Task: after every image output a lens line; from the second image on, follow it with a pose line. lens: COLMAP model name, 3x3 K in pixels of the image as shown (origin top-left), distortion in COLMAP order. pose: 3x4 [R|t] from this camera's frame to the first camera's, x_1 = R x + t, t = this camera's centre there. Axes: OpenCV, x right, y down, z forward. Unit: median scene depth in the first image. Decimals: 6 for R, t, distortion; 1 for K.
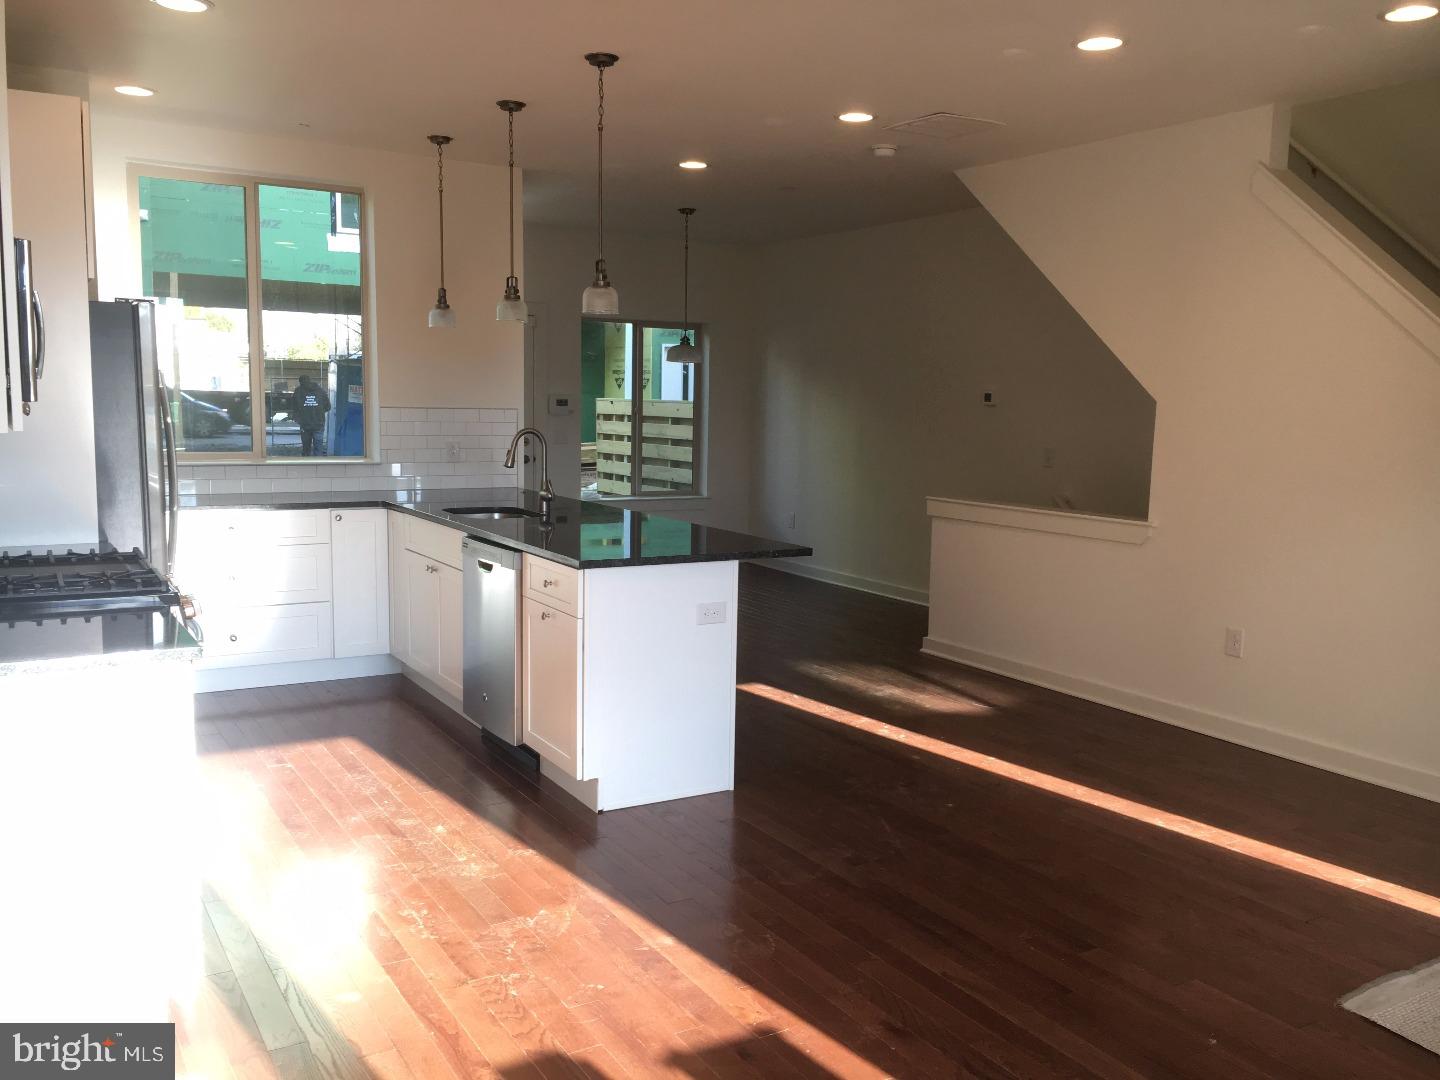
lens RADIAL K [[1220.9, 0, 728.2], [0, 1220.9, 541.0], [0, 0, 1]] dist [0.029486, -0.001488]
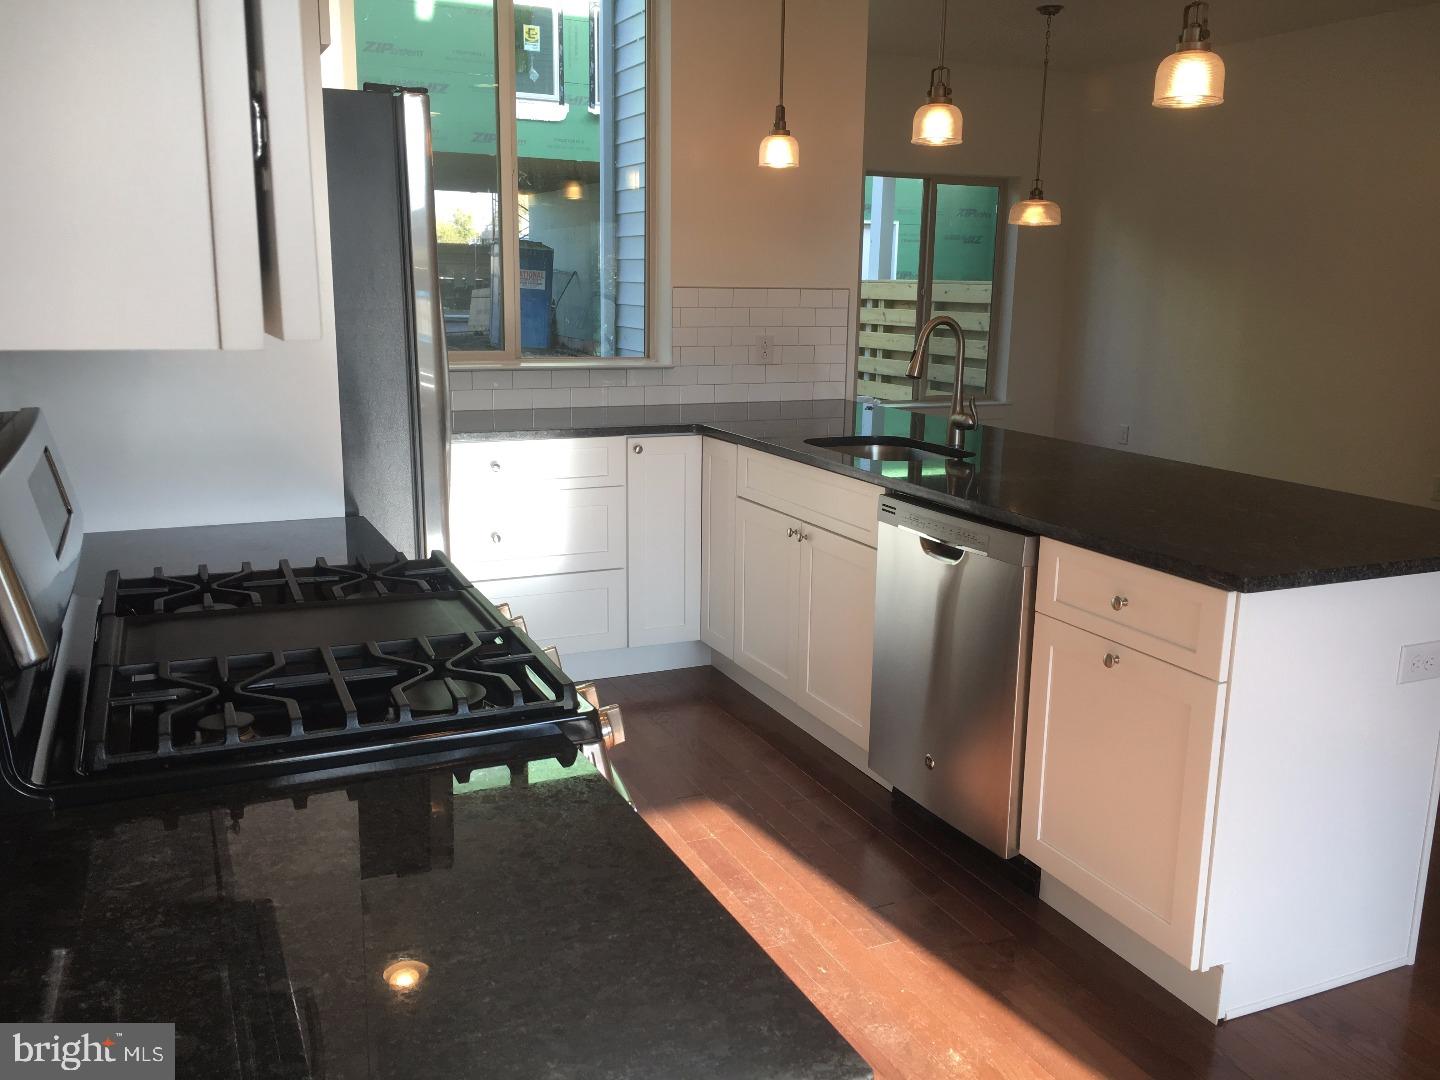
lens RADIAL K [[1220.9, 0, 718.0], [0, 1220.9, 543.2], [0, 0, 1]] dist [0.029486, -0.001488]
pose [[0.993508, 0.019658, -0.112055, -0.210308], [-0.009272, 0.995672, 0.092472, -0.032485], [0.113388, -0.090833, 0.989390, 0.345129]]
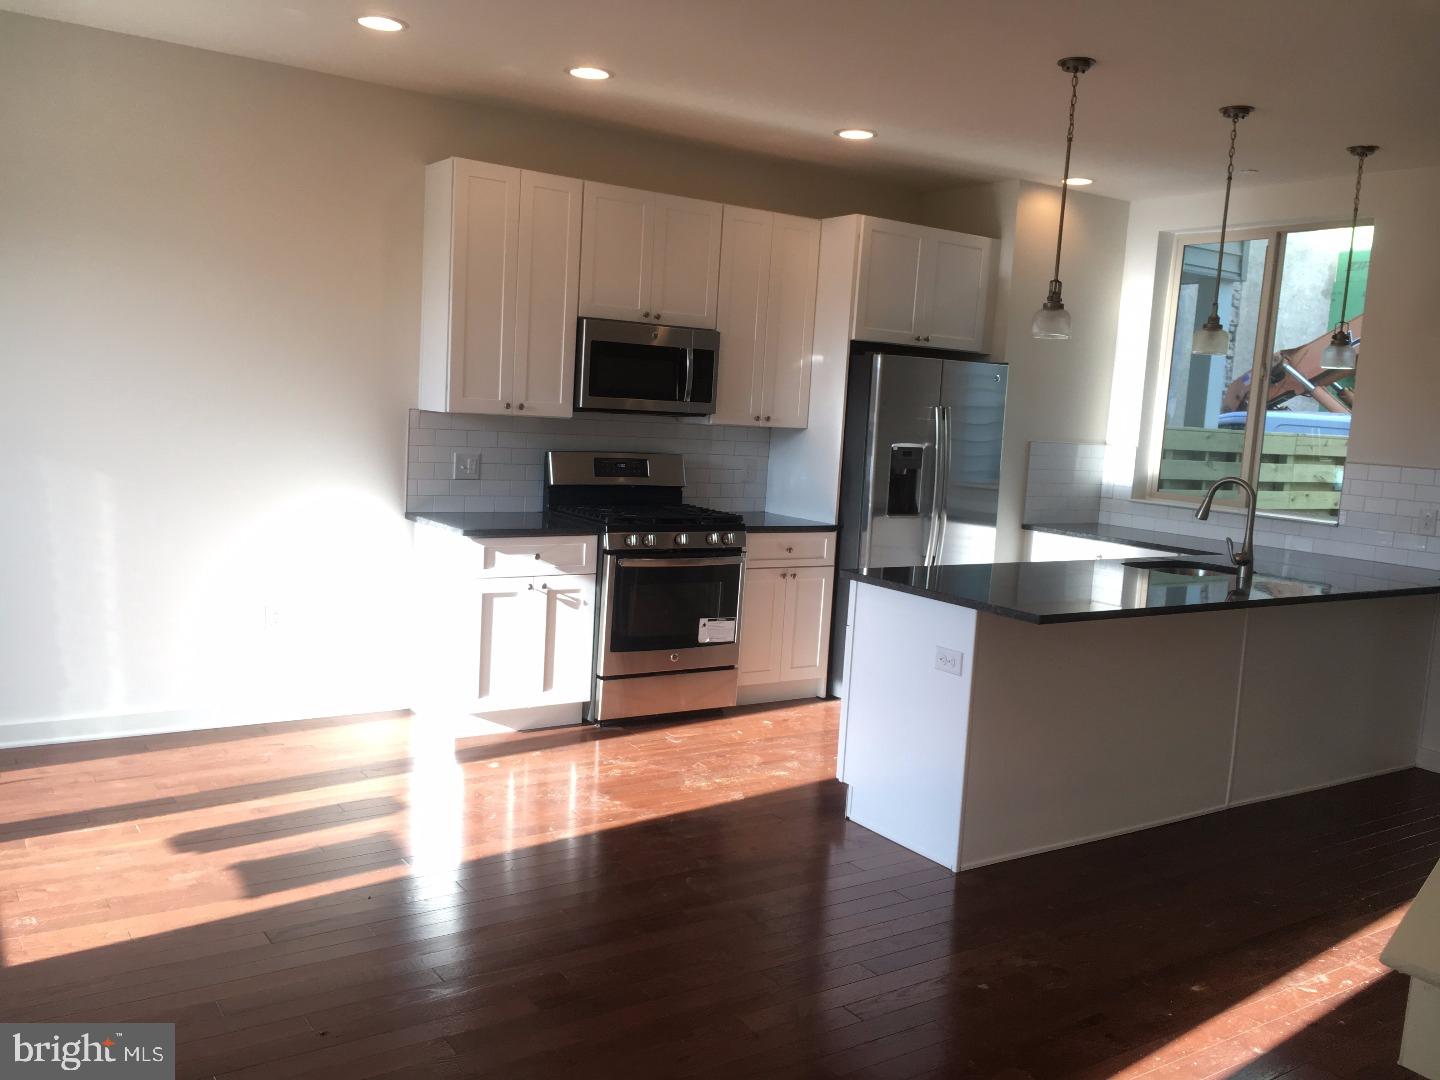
lens RADIAL K [[1220.9, 0, 727.0], [0, 1220.9, 535.2], [0, 0, 1]] dist [0.029486, -0.001488]
pose [[0.078209, 0.097697, -0.992138, 0.681930], [-0.182638, 0.979748, 0.082080, -0.059268], [0.980065, 0.174783, 0.094468, 0.589706]]
